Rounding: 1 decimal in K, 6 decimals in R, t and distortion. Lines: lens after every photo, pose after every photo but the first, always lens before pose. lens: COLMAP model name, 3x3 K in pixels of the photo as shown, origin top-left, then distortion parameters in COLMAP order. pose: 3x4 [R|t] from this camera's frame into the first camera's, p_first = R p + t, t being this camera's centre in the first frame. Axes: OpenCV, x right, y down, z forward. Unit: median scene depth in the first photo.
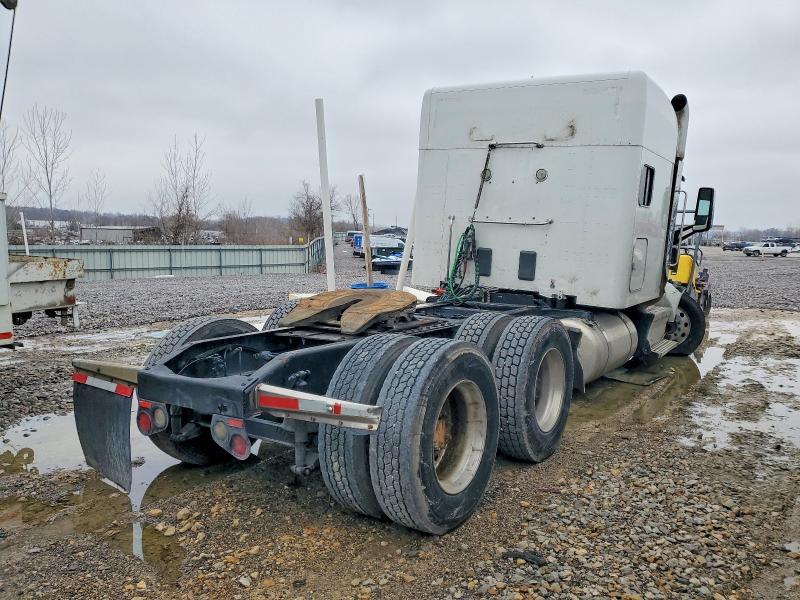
lens RADIAL K [[610.1, 0, 400.6], [0, 610.1, 298.2], [0, 0, 1]] dist [-0.009632, -0.009782]
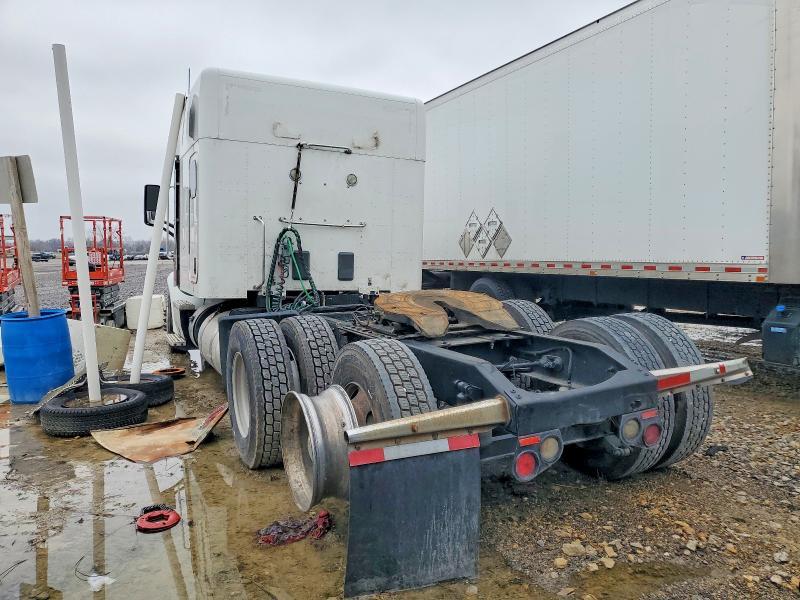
lens RADIAL K [[610.1, 0, 400.5], [0, 610.1, 301.9], [0, 0, 1]] dist [-0.009632, -0.009782]
pose [[0.525765, -0.095383, 0.845265, -0.622572], [0.102349, 0.993568, 0.048456, -0.034193], [-0.844450, 0.061036, 0.532145, 0.372924]]
